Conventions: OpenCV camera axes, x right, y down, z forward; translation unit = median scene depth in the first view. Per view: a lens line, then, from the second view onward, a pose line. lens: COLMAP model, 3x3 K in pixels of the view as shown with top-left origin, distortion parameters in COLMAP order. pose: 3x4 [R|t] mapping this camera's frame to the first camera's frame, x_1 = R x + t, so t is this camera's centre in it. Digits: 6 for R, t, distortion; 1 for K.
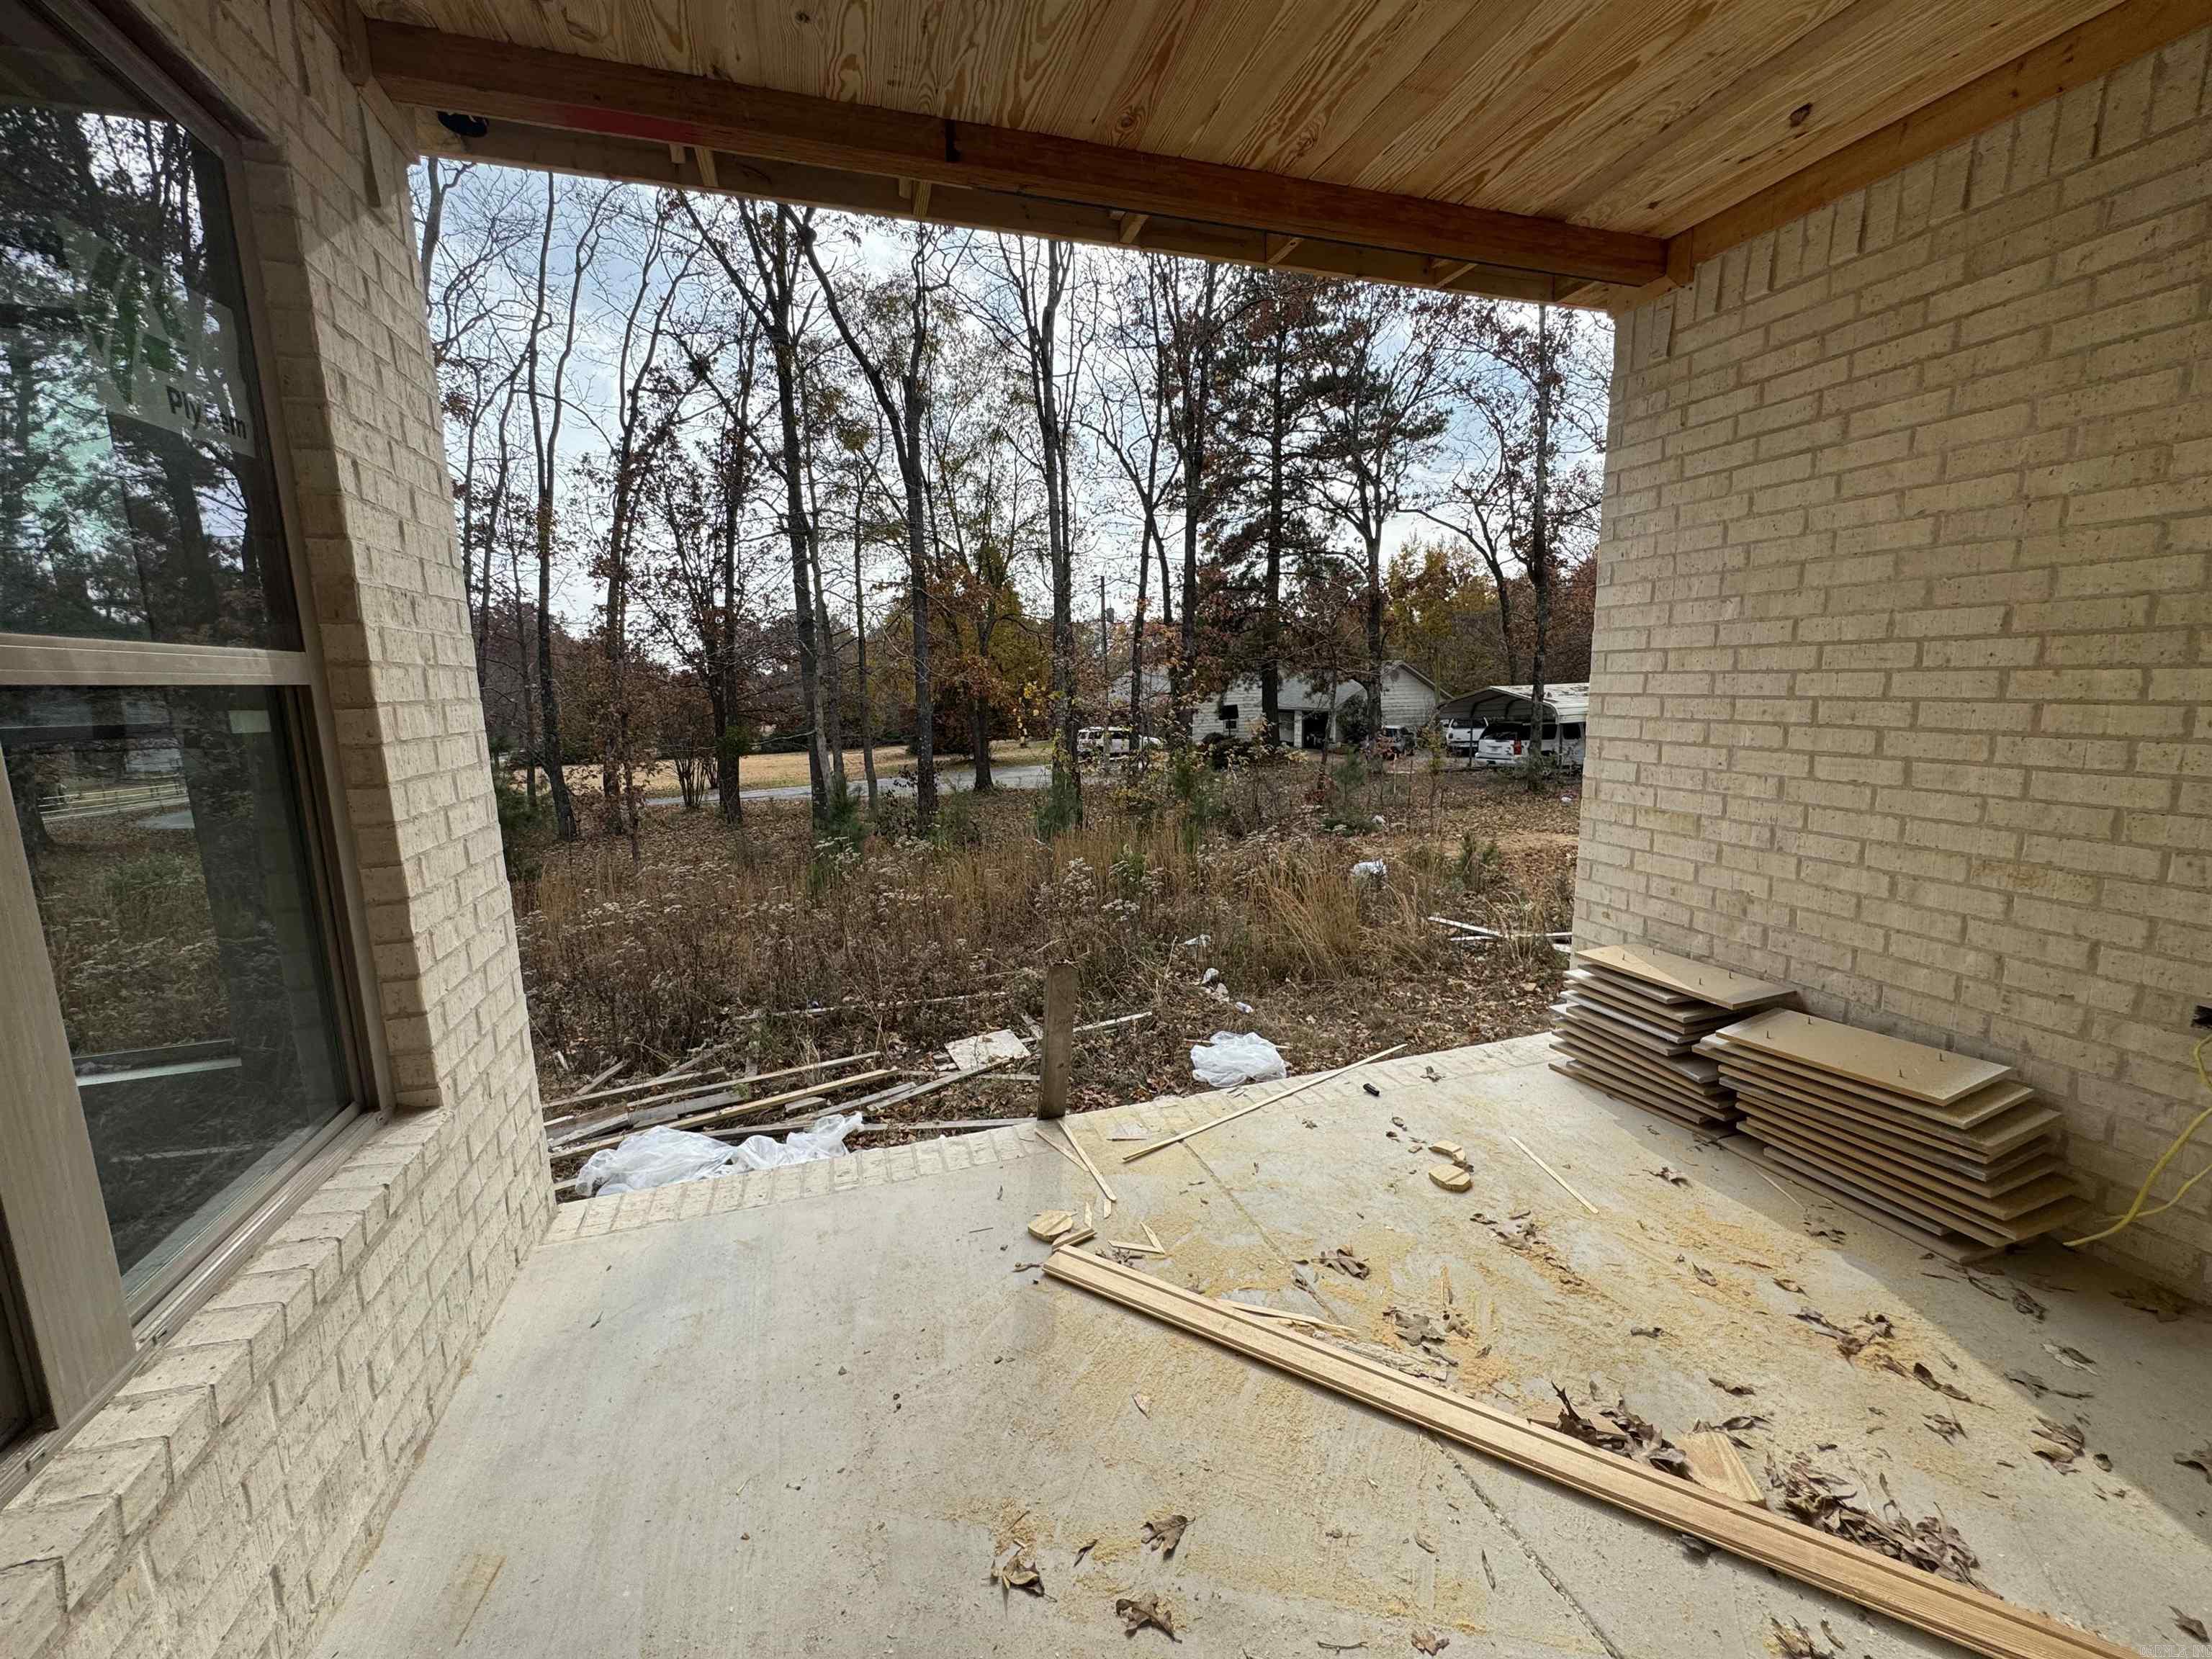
lens RADIAL K [[887.0, 0, 1103.0], [0, 887.0, 835.3], [0, 0, 1]] dist [-0.003815, 0.000896]
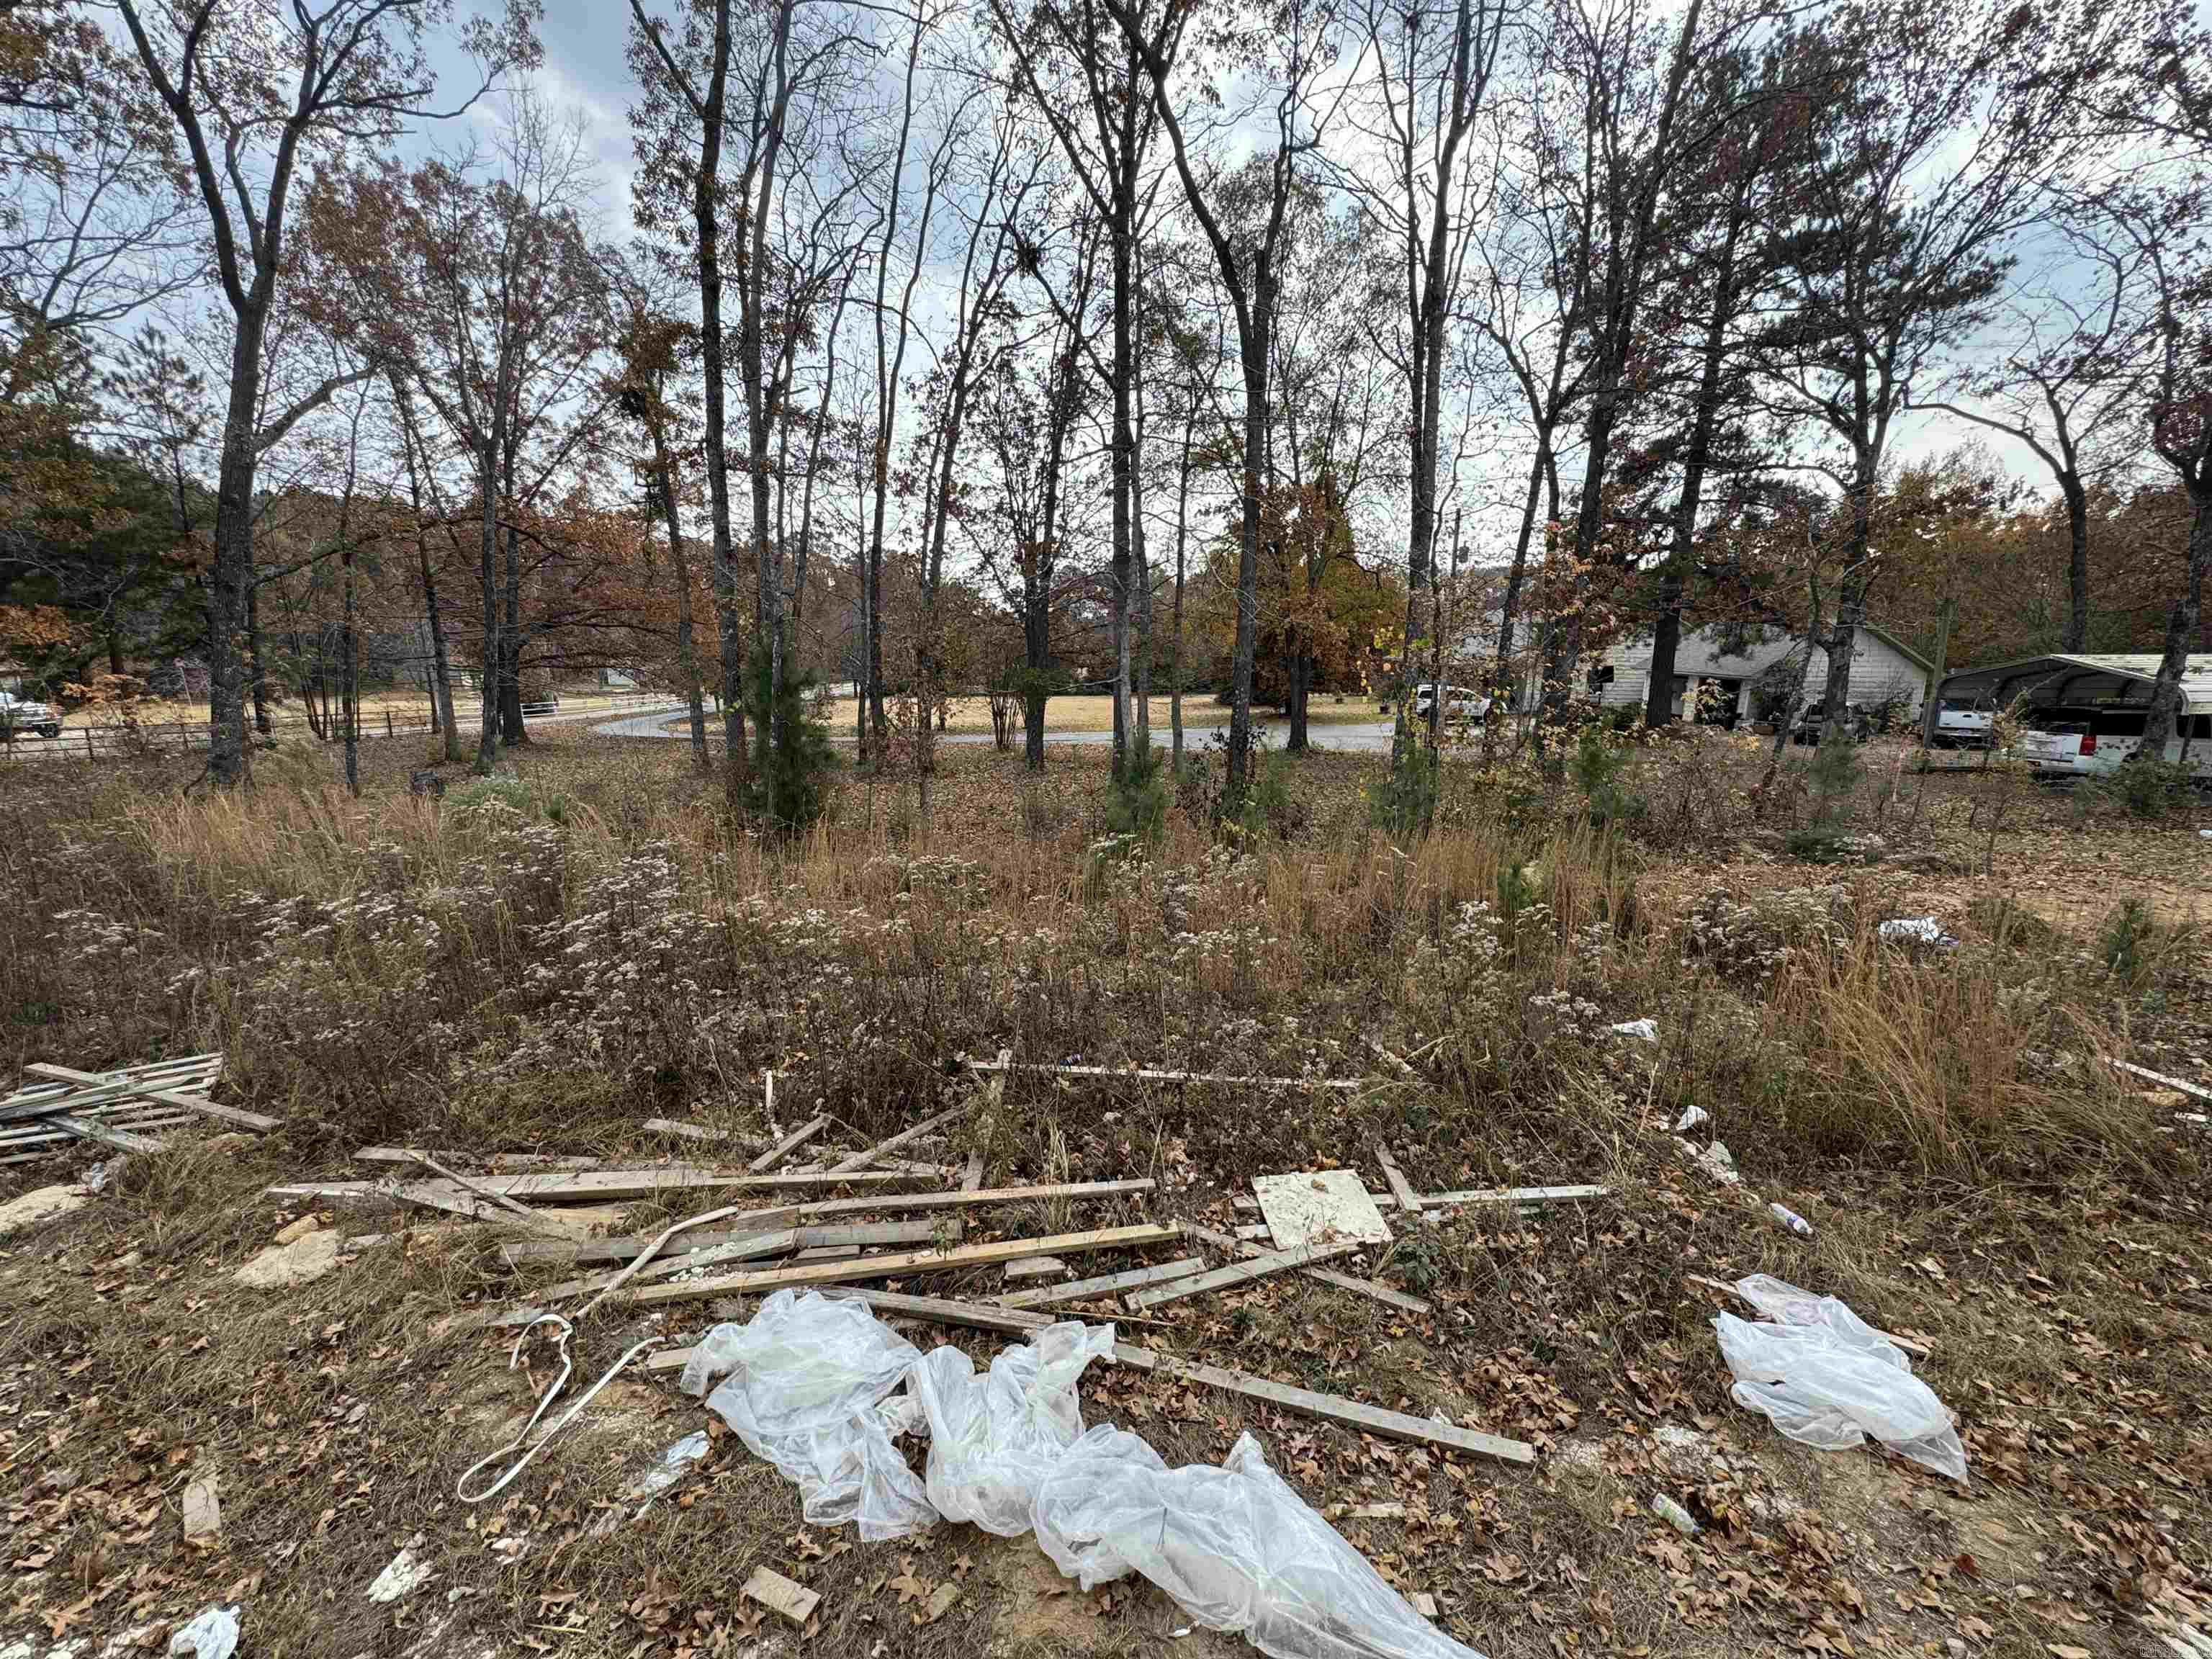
lens RADIAL K [[887.0, 0, 1104.6], [0, 887.0, 828.1], [0, 0, 1]] dist [-0.003815, 0.000896]
pose [[0.942364, 0.098623, -0.319726, -0.026321], [-0.082802, 0.994589, 0.062740, -0.013803], [0.324183, -0.032650, 0.945431, 0.096477]]
